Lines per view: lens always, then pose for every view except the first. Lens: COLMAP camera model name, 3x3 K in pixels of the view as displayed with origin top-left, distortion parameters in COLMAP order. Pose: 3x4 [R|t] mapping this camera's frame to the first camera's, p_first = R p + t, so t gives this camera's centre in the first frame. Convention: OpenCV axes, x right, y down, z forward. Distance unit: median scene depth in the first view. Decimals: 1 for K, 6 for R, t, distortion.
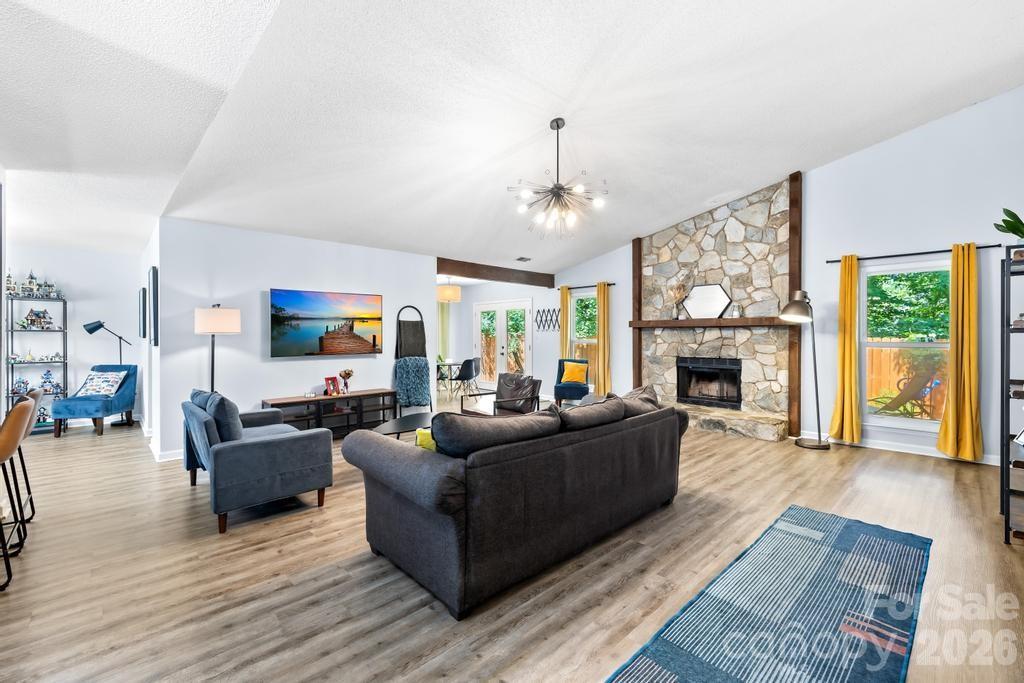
lens RADIAL K [[429.5, 0, 510.5], [0, 429.5, 341.4], [0, 0, 1]] dist [0.005095, 0.000470]
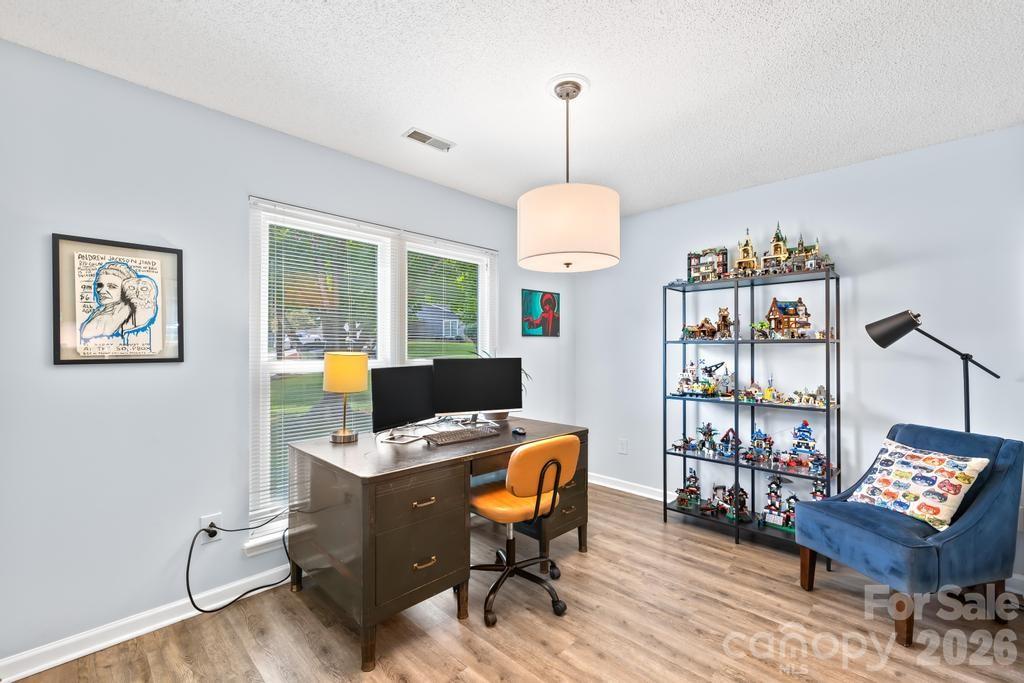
lens RADIAL K [[429.5, 0, 501.2], [0, 429.5, 346.4], [0, 0, 1]] dist [0.005095, 0.000470]
pose [[0.020122, -0.006734, -0.999775, -0.605897], [-0.003718, 0.999970, -0.006810, -0.014049], [0.999791, 0.003855, 0.020096, 0.664956]]
